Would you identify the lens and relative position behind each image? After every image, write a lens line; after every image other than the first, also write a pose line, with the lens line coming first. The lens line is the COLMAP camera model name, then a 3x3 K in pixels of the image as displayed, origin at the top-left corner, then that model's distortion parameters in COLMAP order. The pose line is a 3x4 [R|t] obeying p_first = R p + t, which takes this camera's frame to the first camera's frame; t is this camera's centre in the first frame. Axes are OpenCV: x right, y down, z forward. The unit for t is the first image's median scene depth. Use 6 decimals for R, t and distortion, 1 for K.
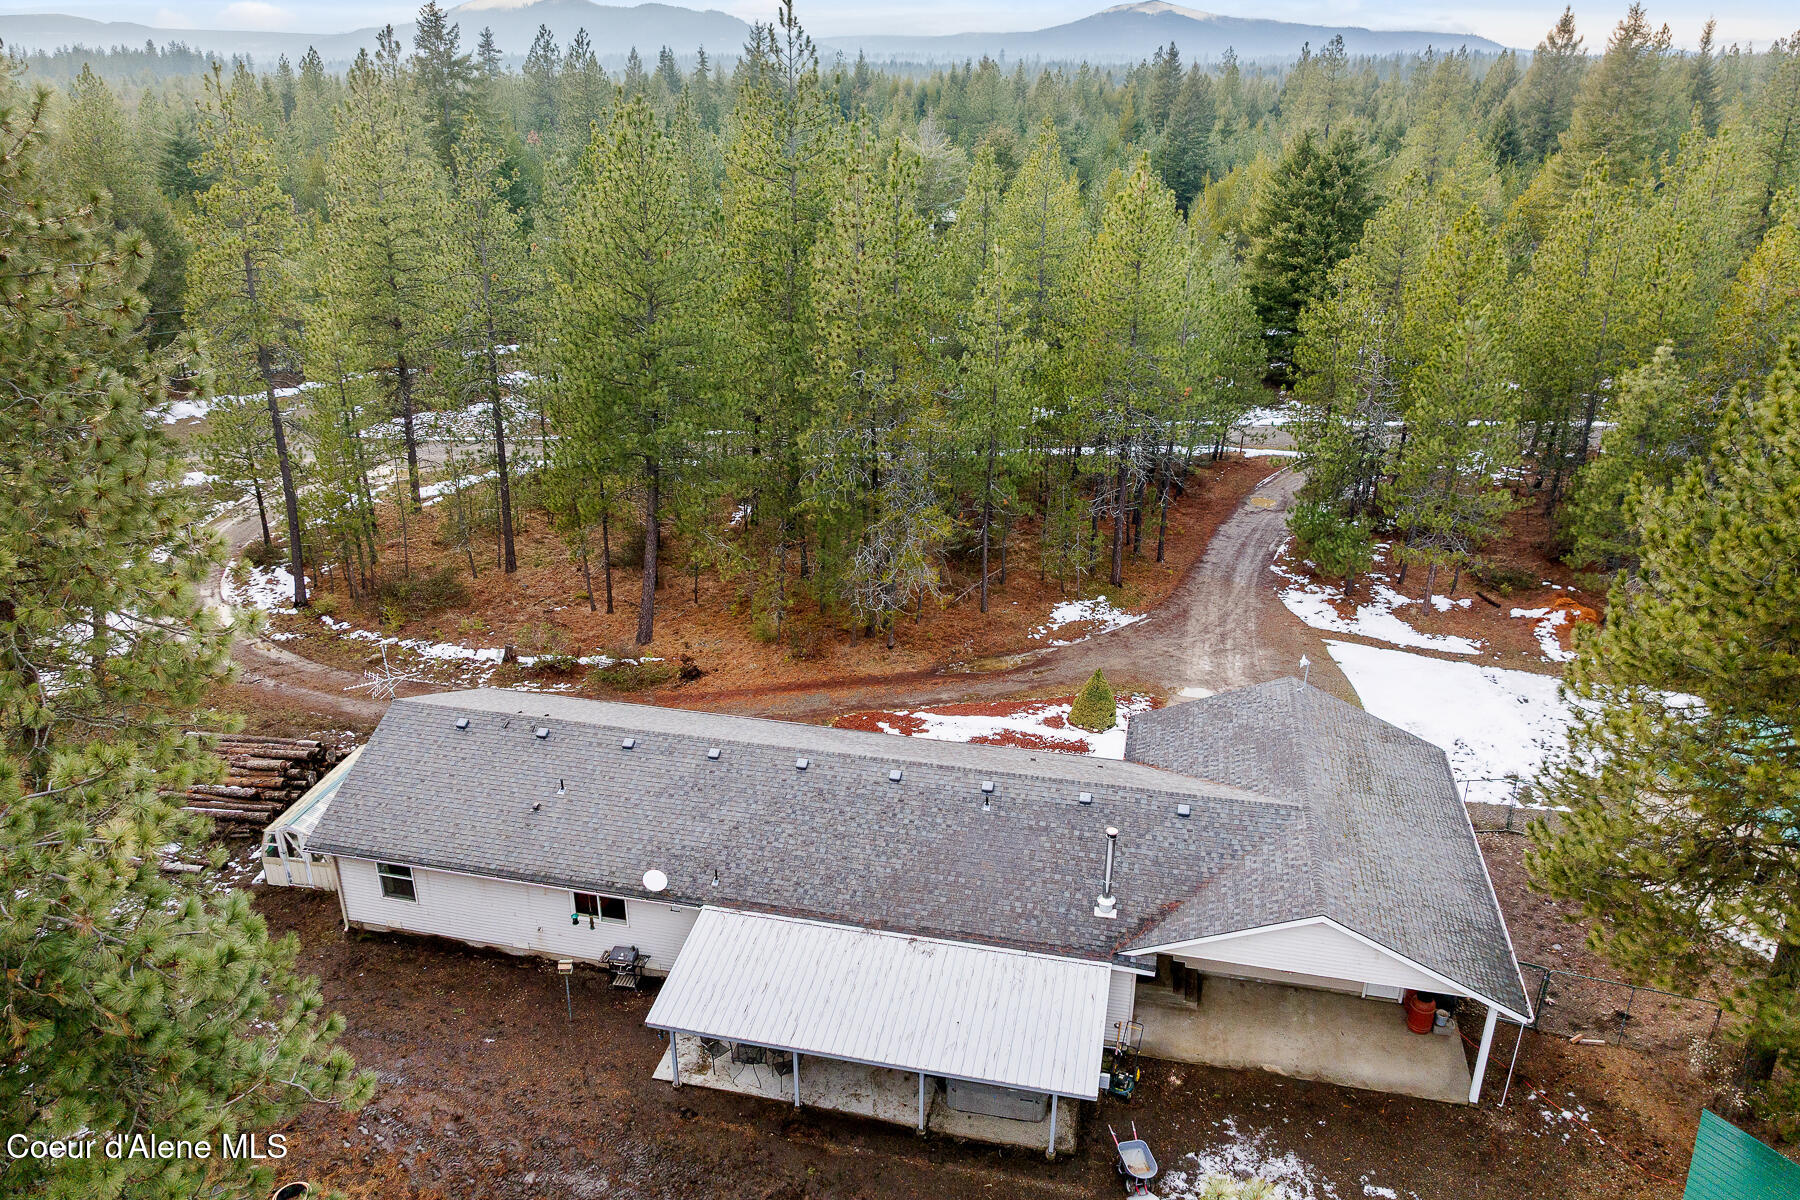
lens RADIAL K [[1305.3, 0, 904.9], [0, 1305.3, 569.1], [0, 0, 1]] dist [-0.024475, -0.002995]
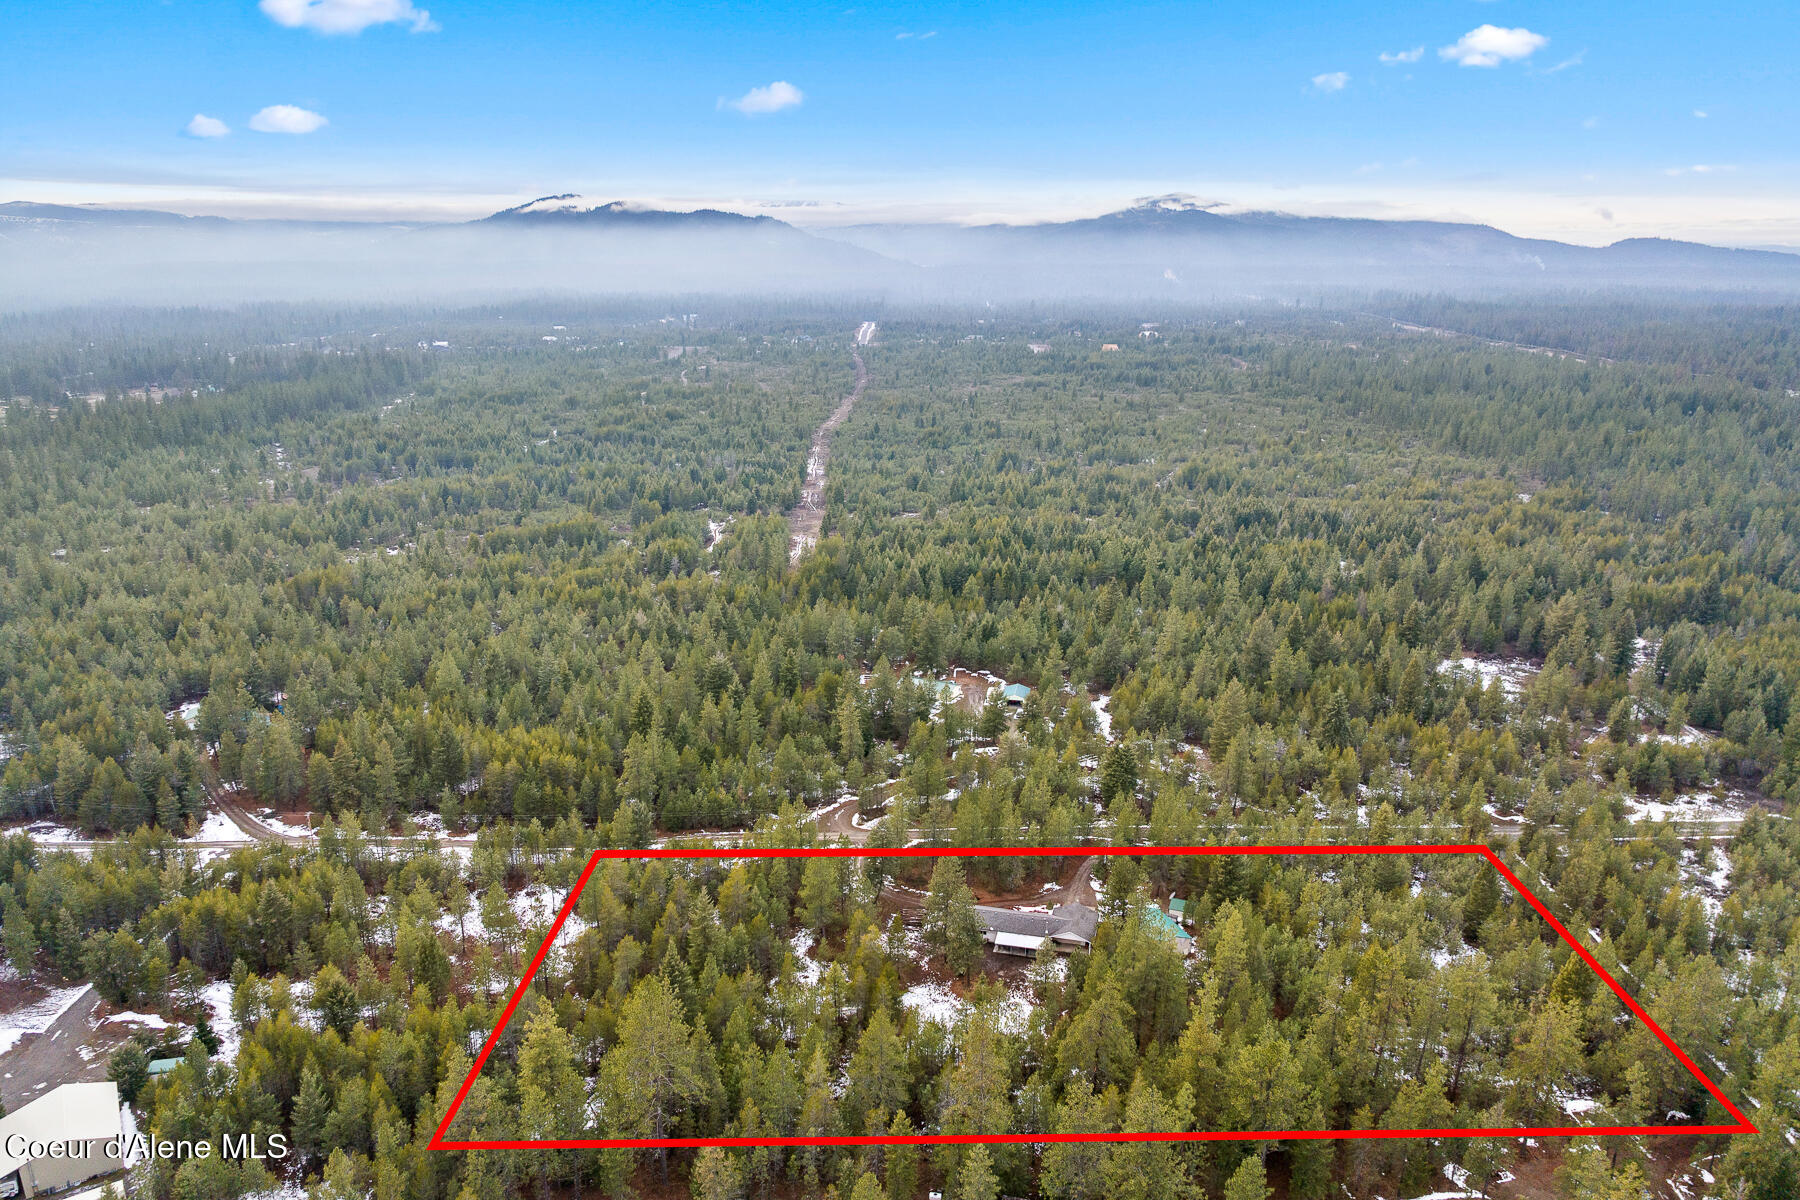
lens RADIAL K [[1305.3, 0, 904.9], [0, 1305.3, 569.1], [0, 0, 1]] dist [-0.024475, -0.002995]
pose [[0.999674, 0.004836, -0.025053, -0.334886], [-0.008049, 0.991511, -0.129776, -0.573201], [0.024213, 0.129935, 0.991227, -4.564952]]
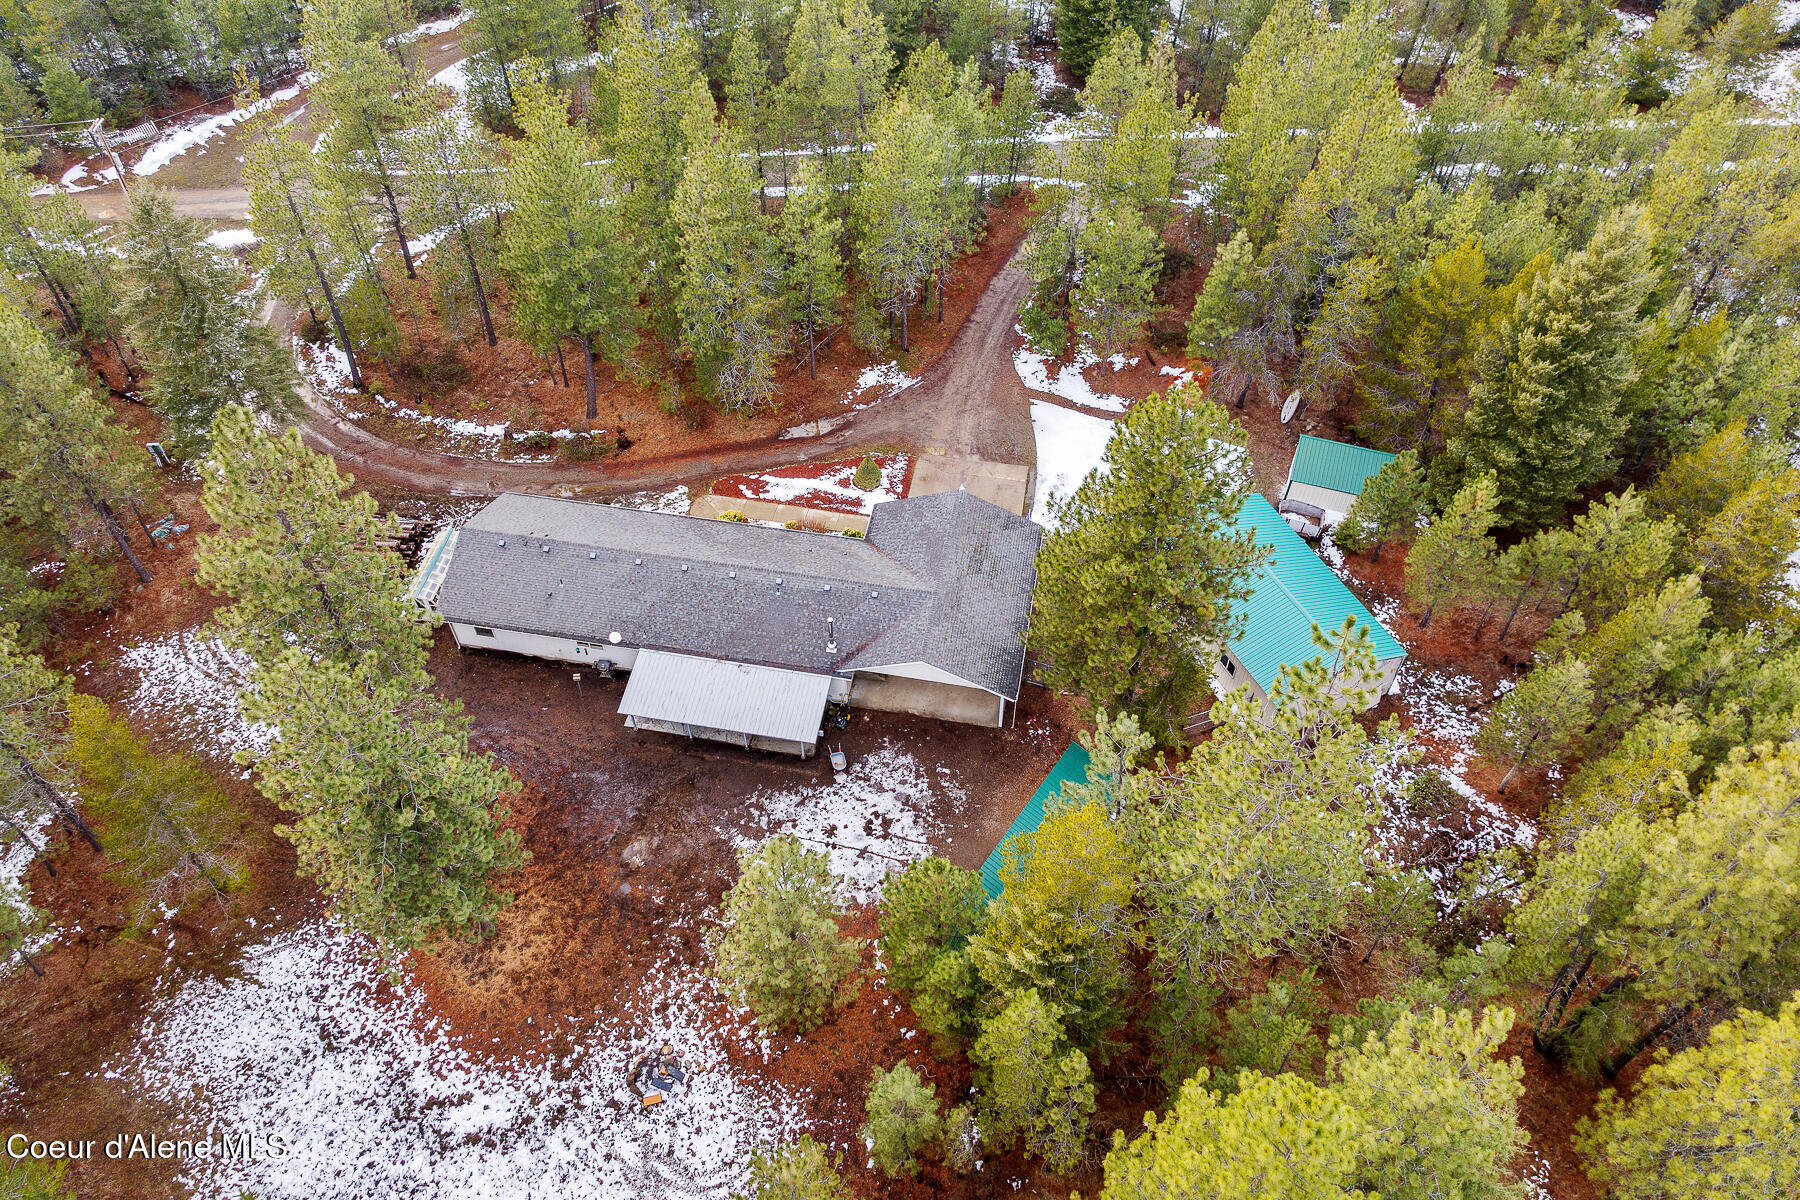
lens RADIAL K [[1305.3, 0, 904.9], [0, 1305.3, 569.1], [0, 0, 1]] dist [-0.024475, -0.002995]
pose [[0.999303, -0.031345, 0.020284, 0.138959], [0.019646, 0.903465, 0.428212, -0.448397], [-0.031748, -0.427515, 0.903450, -0.506113]]
